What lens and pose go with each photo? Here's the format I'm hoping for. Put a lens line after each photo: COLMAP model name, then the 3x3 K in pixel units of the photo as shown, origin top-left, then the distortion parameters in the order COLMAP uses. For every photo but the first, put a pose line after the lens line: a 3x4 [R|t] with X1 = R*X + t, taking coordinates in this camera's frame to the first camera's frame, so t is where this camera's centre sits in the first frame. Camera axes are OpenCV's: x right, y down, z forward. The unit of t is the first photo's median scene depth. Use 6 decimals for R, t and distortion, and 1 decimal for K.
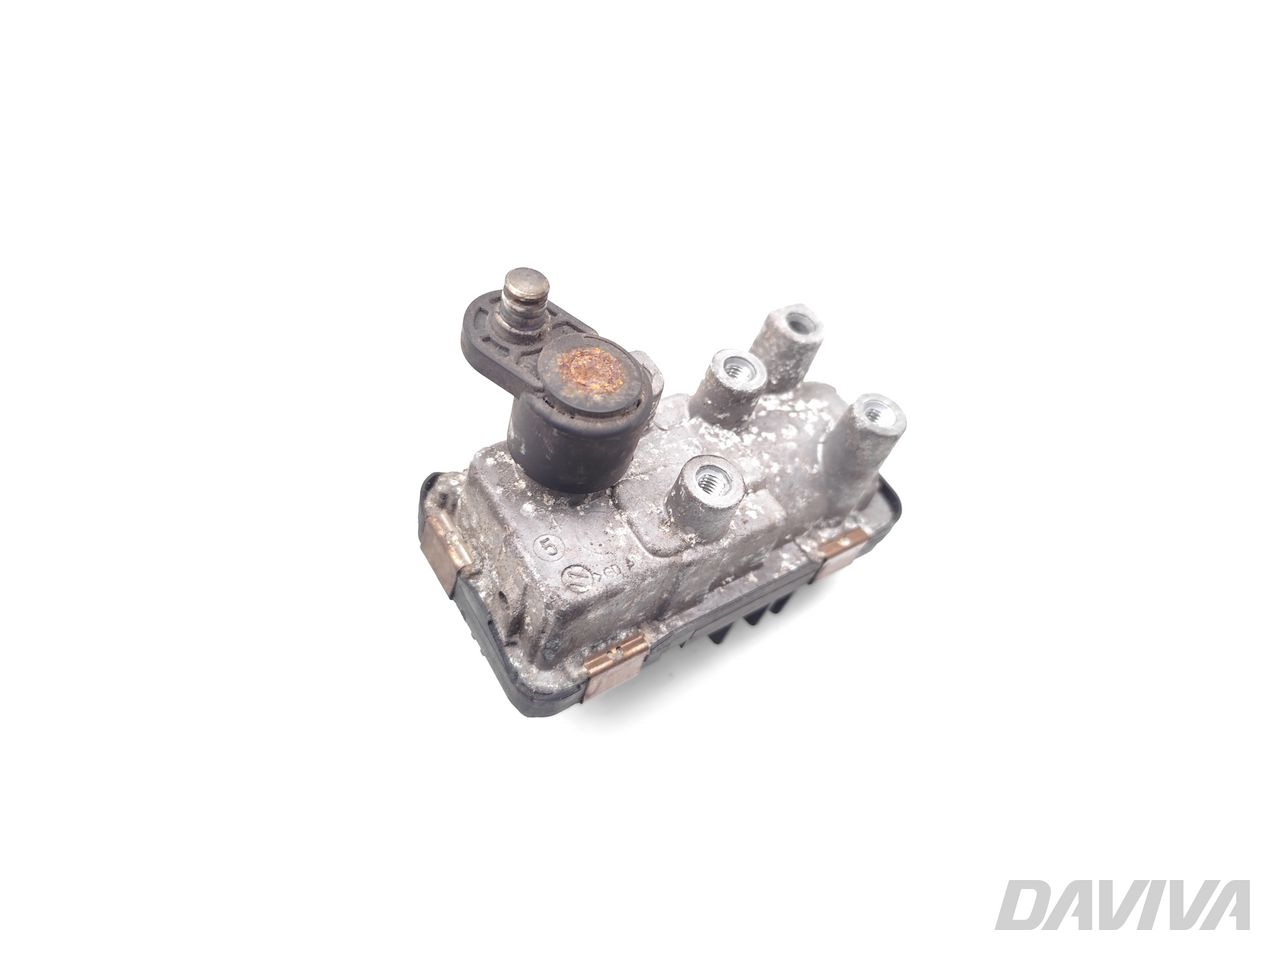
lens RADIAL K [[917.8, 0, 640.3], [0, 917.8, 475.5], [0, 0, 1]] dist [0.007161, -0.000126]
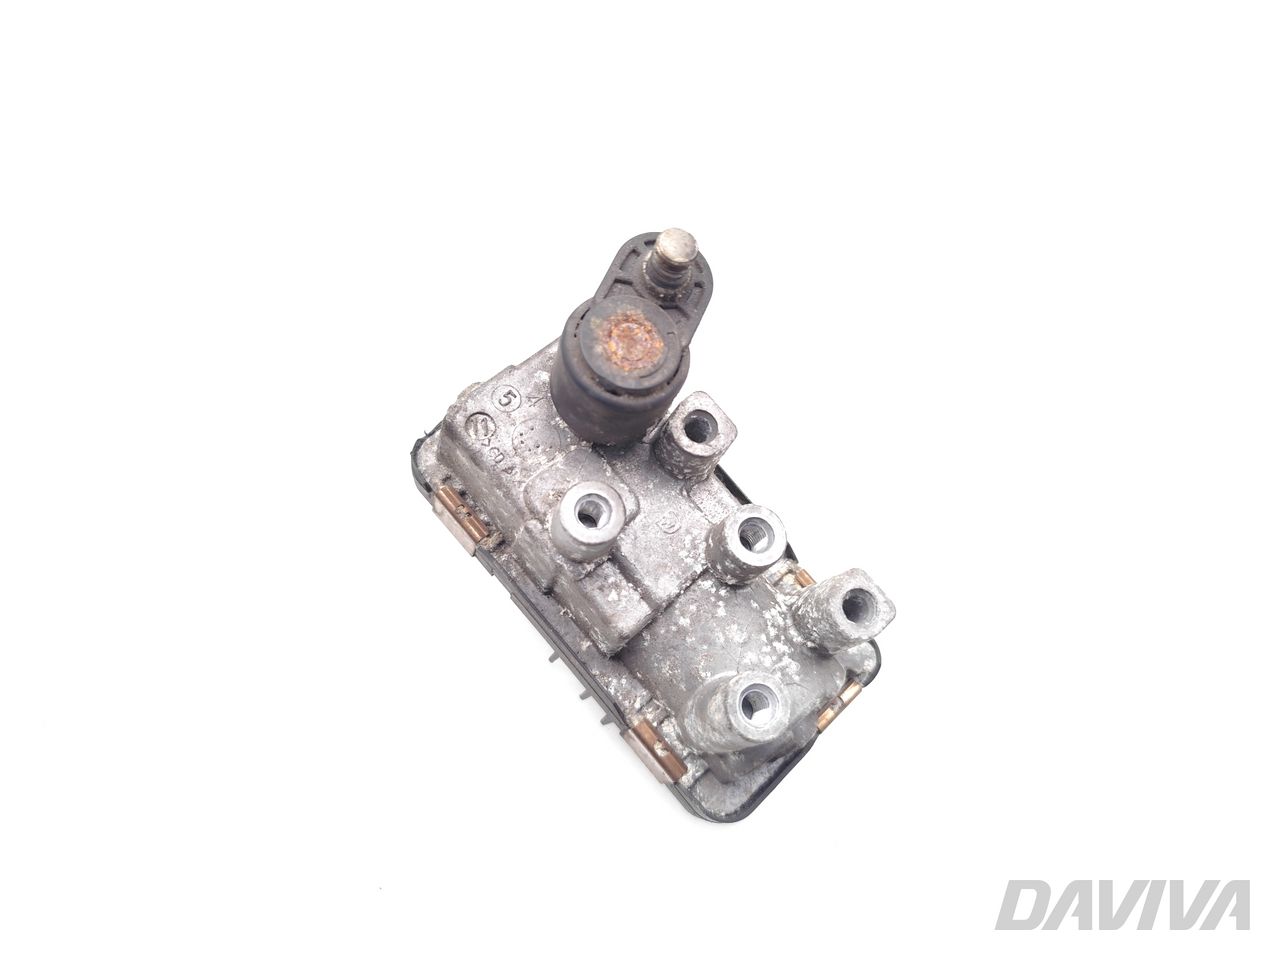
lens RADIAL K [[917.8, 0, 634.1], [0, 917.8, 481.2], [0, 0, 1]] dist [0.007161, -0.000126]
pose [[0.192638, 0.841599, -0.504581, 0.540096], [-0.869129, 0.385046, 0.310411, -0.339635], [0.455528, 0.378749, 0.805632, 0.211864]]
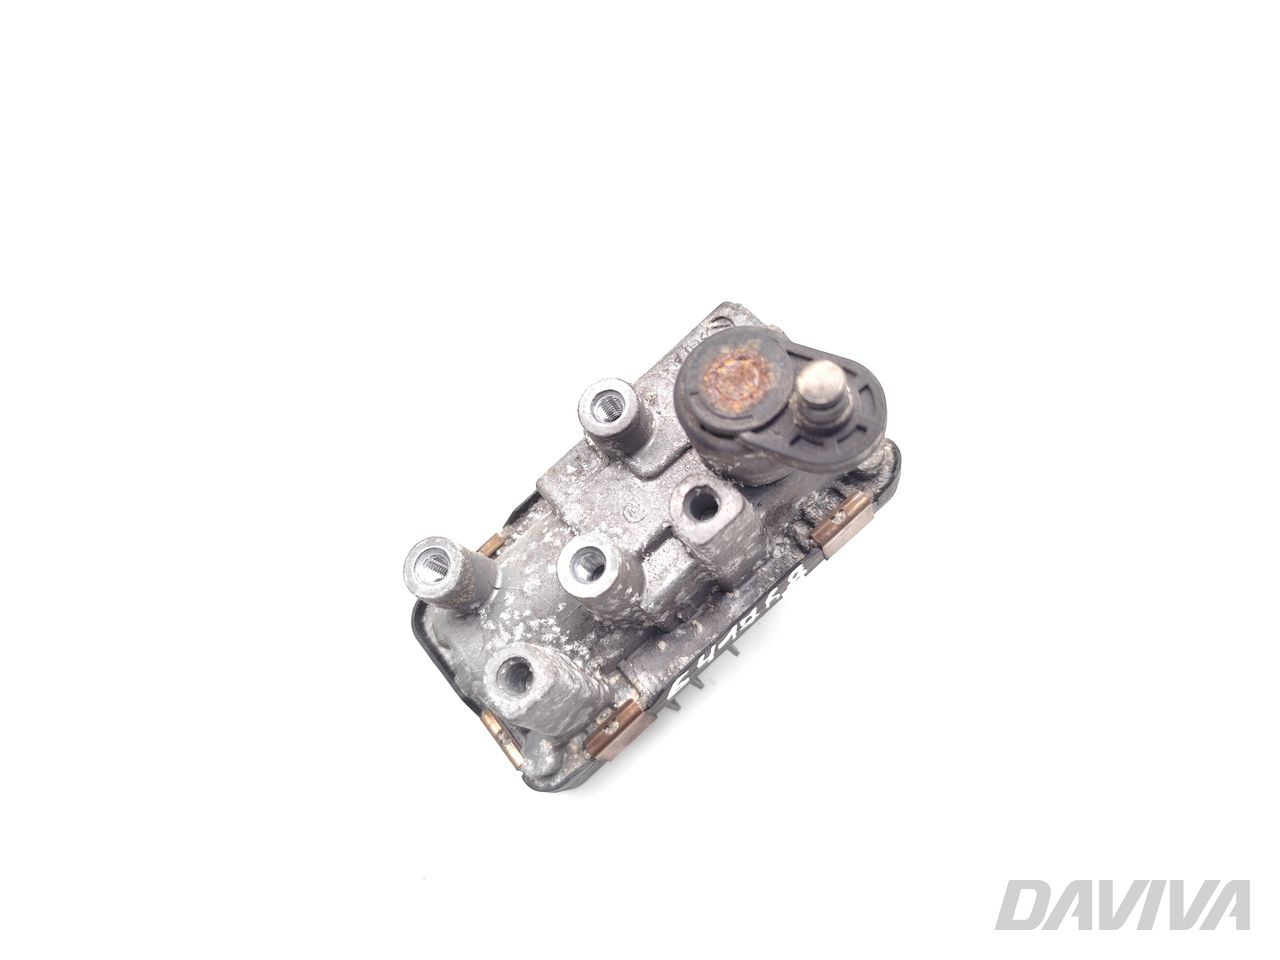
lens RADIAL K [[917.8, 0, 640.9], [0, 917.8, 484.2], [0, 0, 1]] dist [0.007161, -0.000126]
pose [[-0.992719, 0.116827, -0.029318, 0.081501], [-0.085928, -0.516338, 0.852063, -0.897790], [0.084406, 0.848379, 0.522618, 0.521728]]
